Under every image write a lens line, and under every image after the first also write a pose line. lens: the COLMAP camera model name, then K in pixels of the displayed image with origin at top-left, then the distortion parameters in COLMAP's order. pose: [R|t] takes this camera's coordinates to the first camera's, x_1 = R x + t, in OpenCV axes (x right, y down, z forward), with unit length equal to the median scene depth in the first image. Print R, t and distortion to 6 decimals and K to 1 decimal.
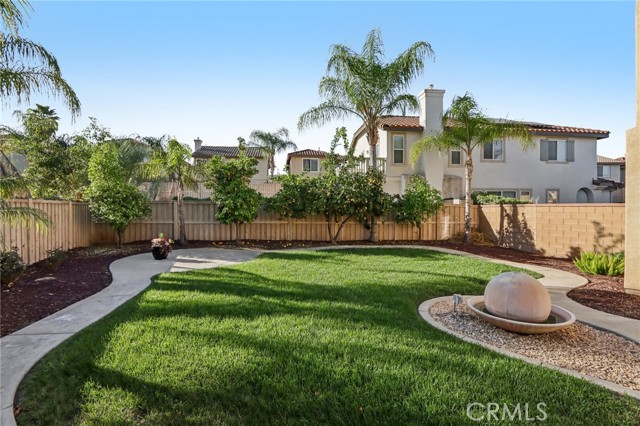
lens RADIAL K [[295.4, 0, 318.4], [0, 295.4, 212.3], [0, 0, 1]] dist [-0.003570, -0.000703]
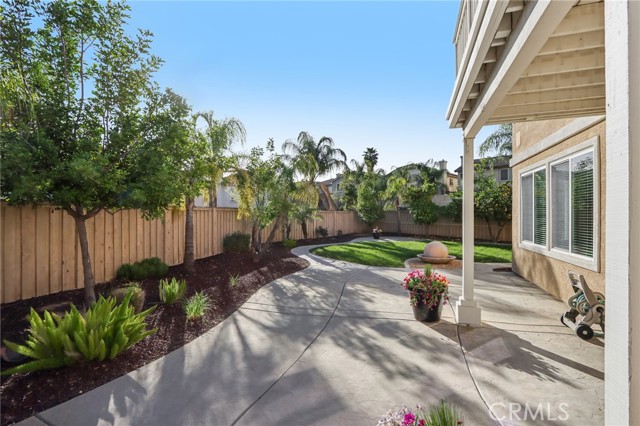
lens RADIAL K [[295.4, 0, 318.4], [0, 295.4, 212.3], [0, 0, 1]] dist [-0.003570, -0.000703]
pose [[0.569812, -0.002171, -0.821772, 0.739265], [-0.013836, 0.999829, -0.012235, -0.000116], [0.821658, 0.018342, 0.569685, -0.421755]]
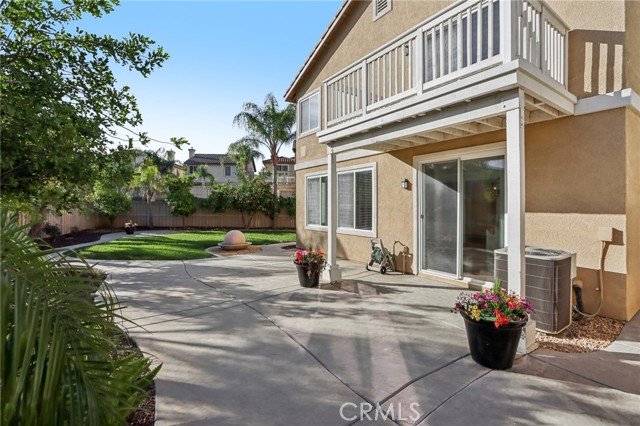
lens RADIAL K [[295.4, 0, 318.4], [0, 295.4, 212.3], [0, 0, 1]] dist [-0.003570, -0.000703]
pose [[0.998787, 0.003090, -0.049132, 0.550116], [-0.002653, 0.999956, 0.008961, 0.001910], [0.049158, -0.008819, 0.998752, -0.585972]]
